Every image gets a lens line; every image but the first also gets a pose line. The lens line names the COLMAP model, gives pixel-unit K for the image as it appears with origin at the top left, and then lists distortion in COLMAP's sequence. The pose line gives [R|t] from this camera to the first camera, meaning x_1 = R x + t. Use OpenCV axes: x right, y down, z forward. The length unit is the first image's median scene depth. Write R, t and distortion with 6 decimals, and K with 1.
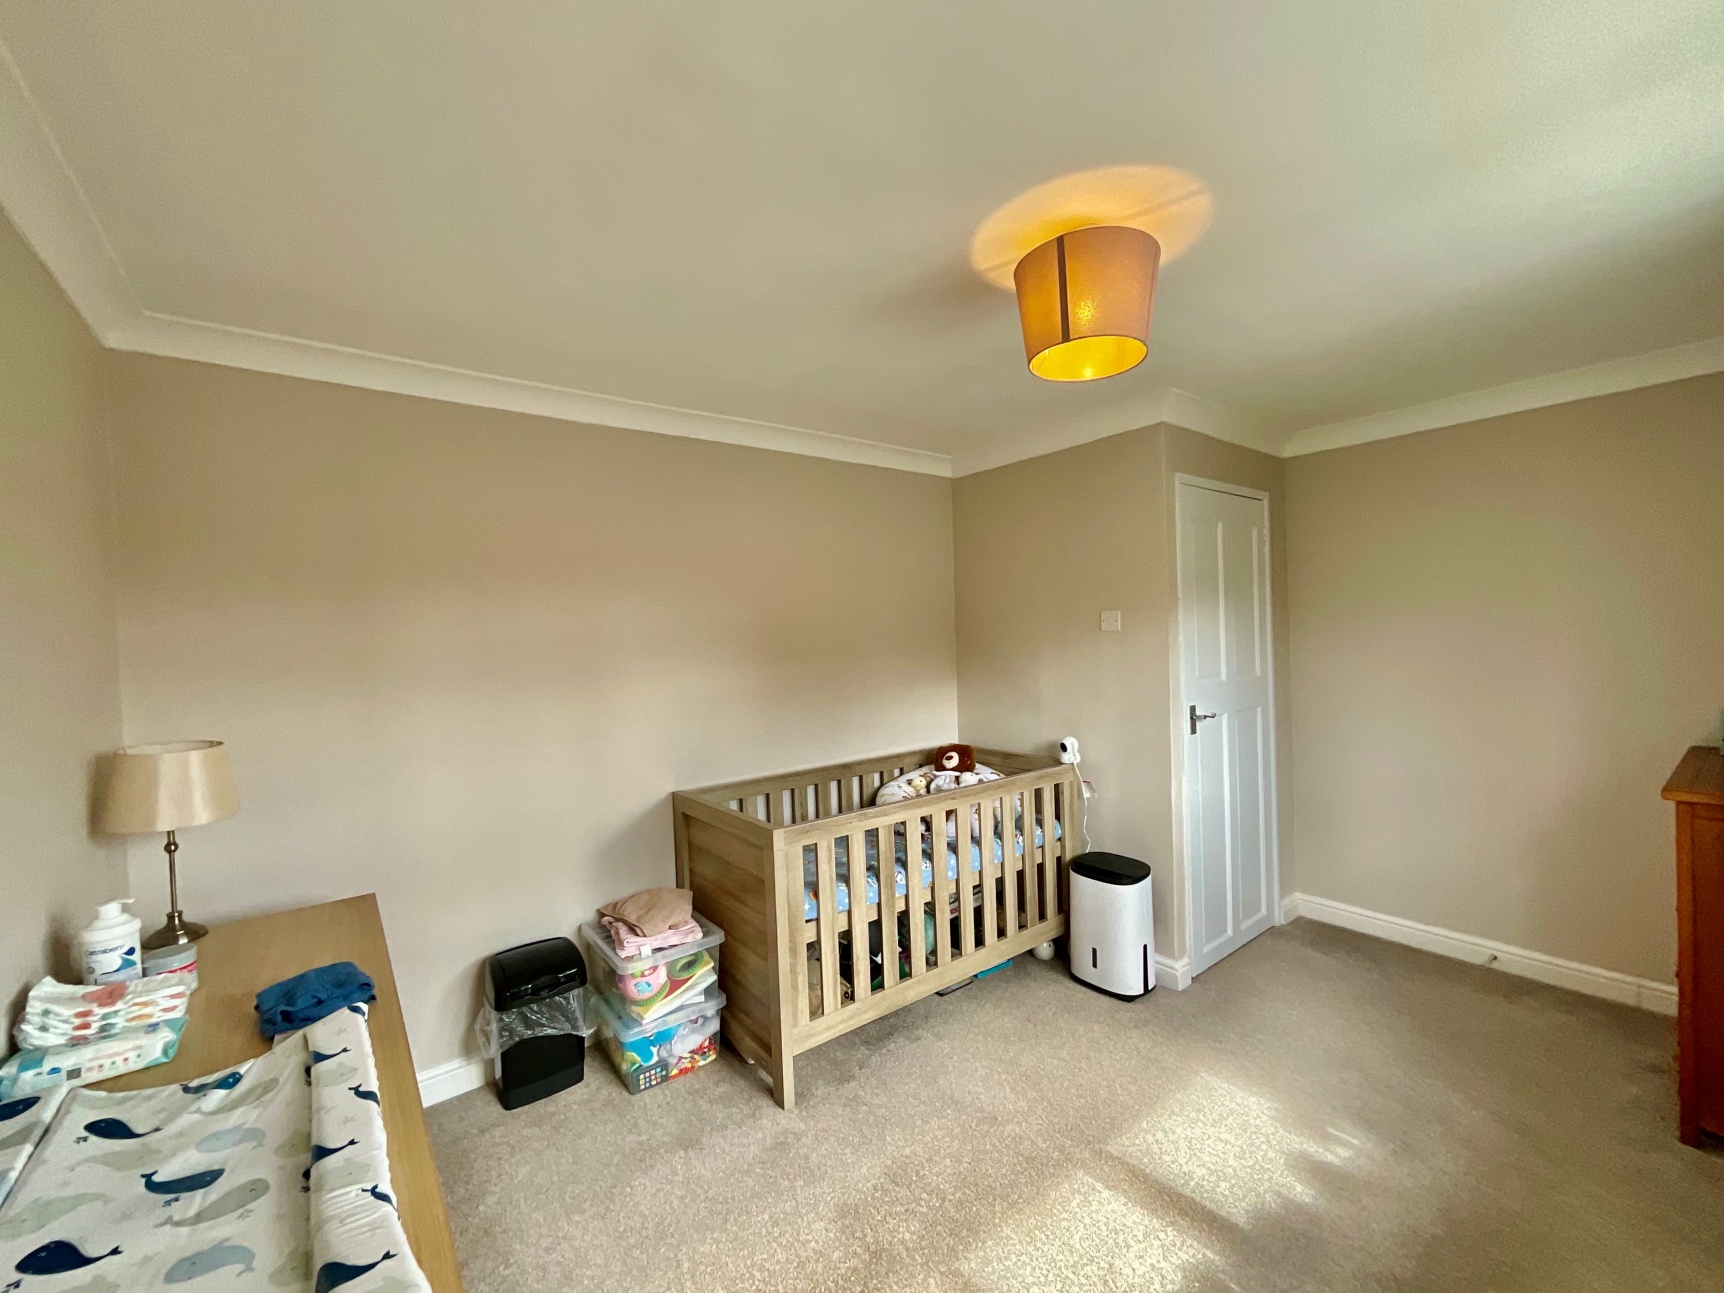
lens RADIAL K [[728.2, 0, 853.1], [0, 728.2, 649.3], [0, 0, 1]] dist [0.008414, -0.000090]
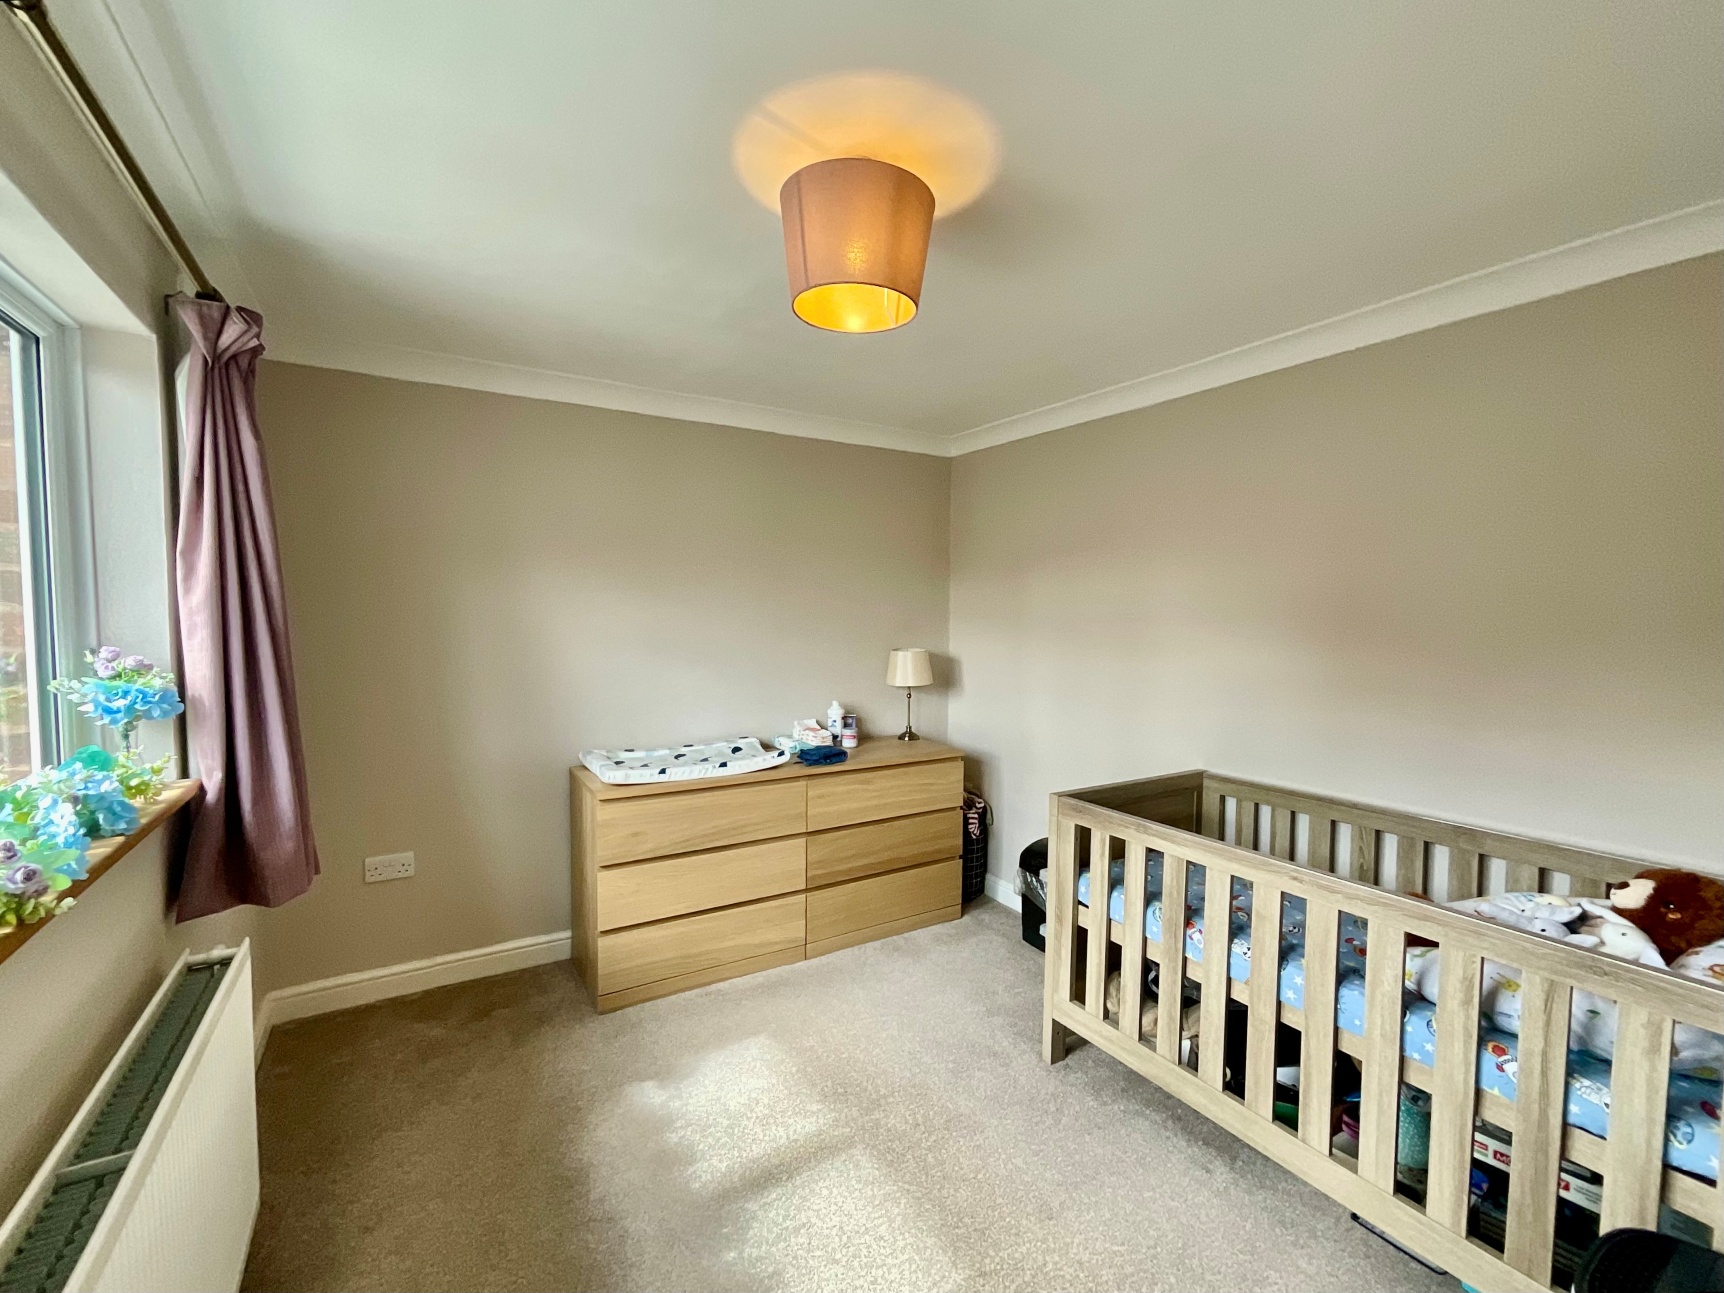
lens RADIAL K [[728.2, 0, 853.1], [0, 728.2, 649.3], [0, 0, 1]] dist [0.008414, -0.000090]
pose [[-0.100854, 0.089139, -0.990900, 0.946761], [-0.040406, 0.994789, 0.093602, -0.040741], [0.994080, 0.049478, -0.096726, 0.826967]]
